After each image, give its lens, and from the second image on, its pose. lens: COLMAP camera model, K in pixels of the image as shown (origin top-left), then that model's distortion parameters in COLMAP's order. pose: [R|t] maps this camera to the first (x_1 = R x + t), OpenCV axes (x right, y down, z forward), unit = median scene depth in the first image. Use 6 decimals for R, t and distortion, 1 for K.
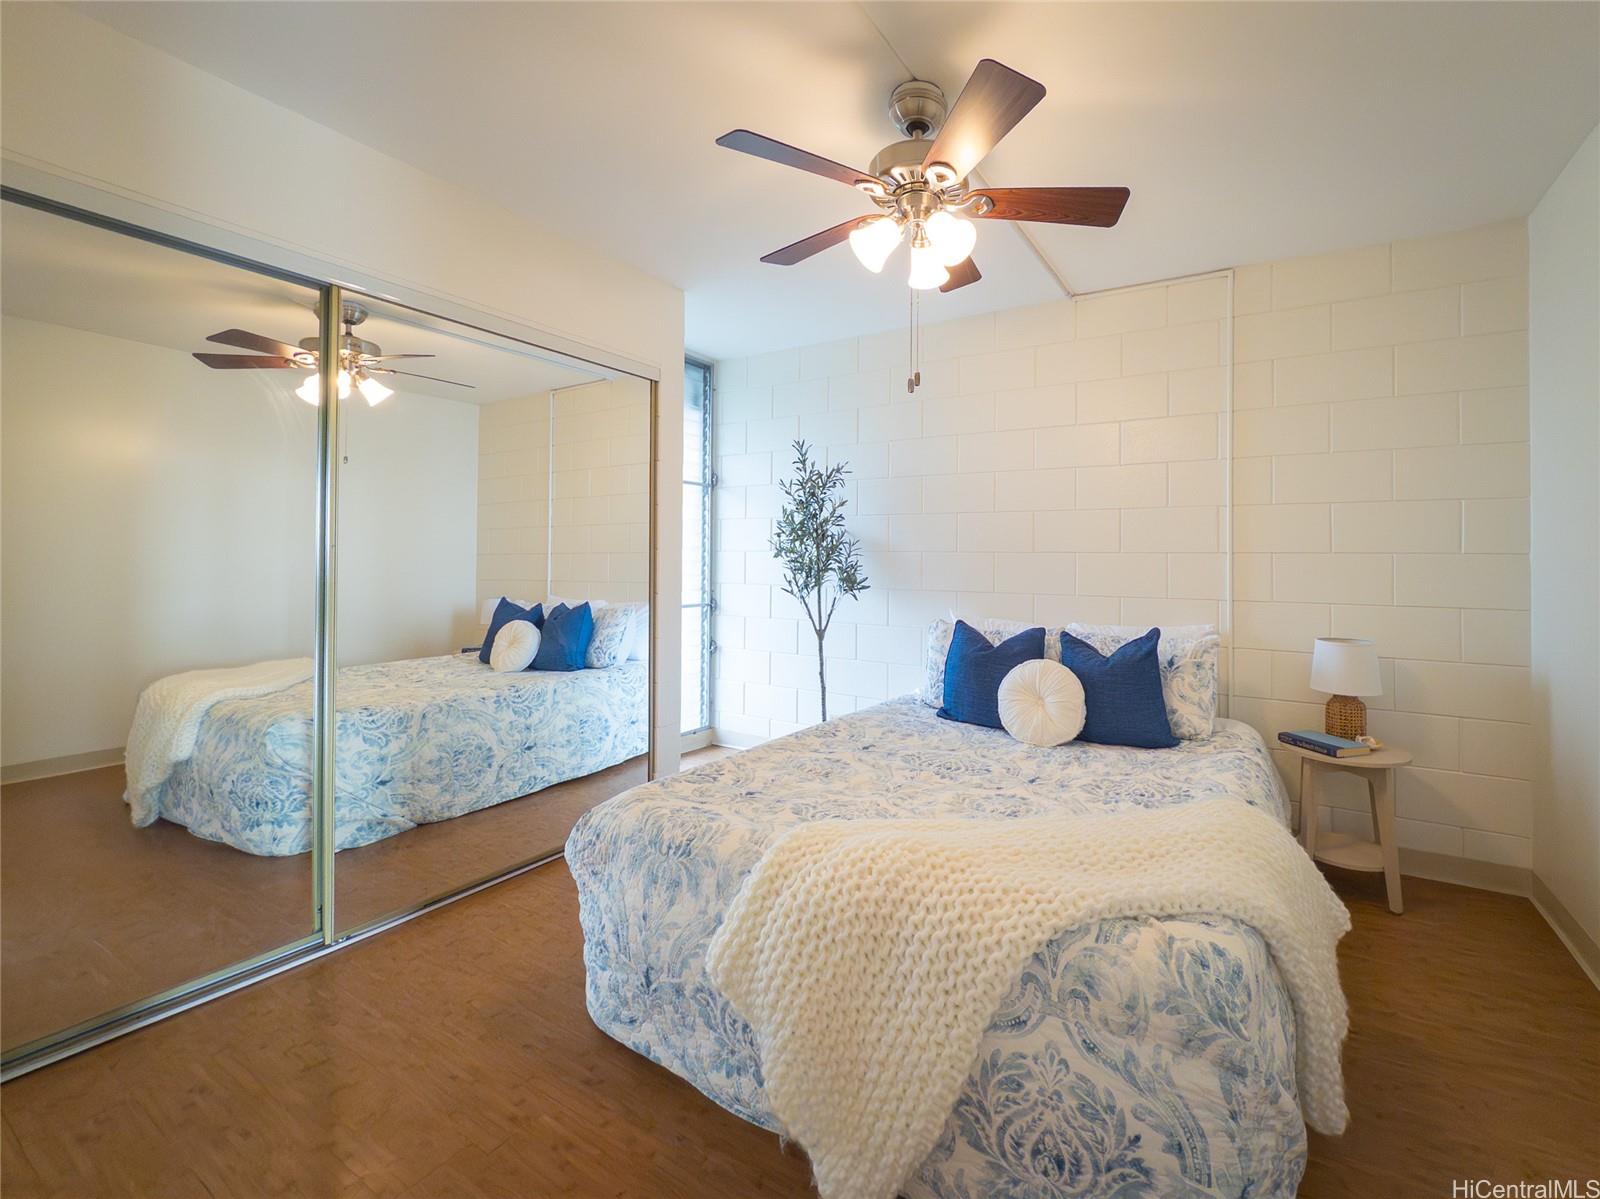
lens RADIAL K [[791.3, 0, 801.2], [0, 791.3, 554.2], [0, 0, 1]] dist [0.001780, 0.000167]
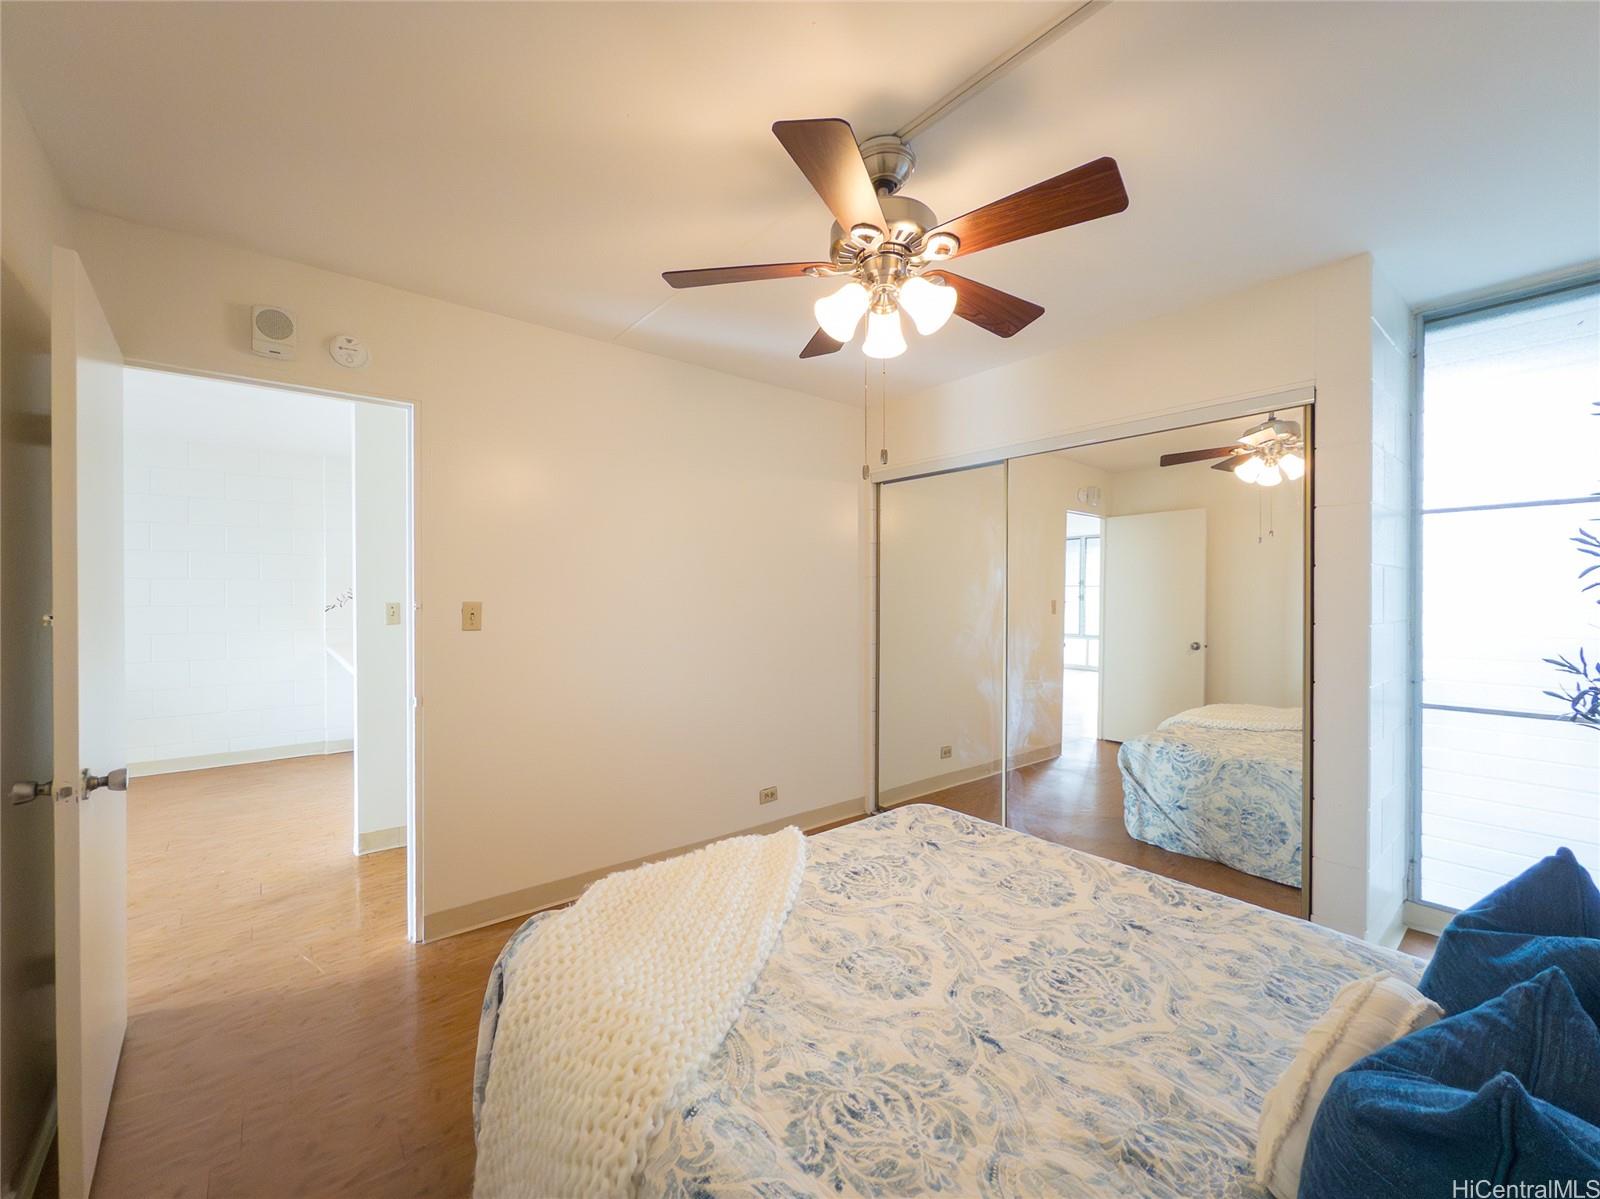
lens RADIAL K [[651.9, 0, 800.0], [0, 651.9, 599.5], [0, 0, 1]] dist [0.000256, 0.000026]
pose [[-0.330198, 0.002699, -0.943908, 0.609229], [0.005369, 0.999985, 0.000981, -0.035510], [0.943896, -0.004744, -0.330208, 0.780070]]
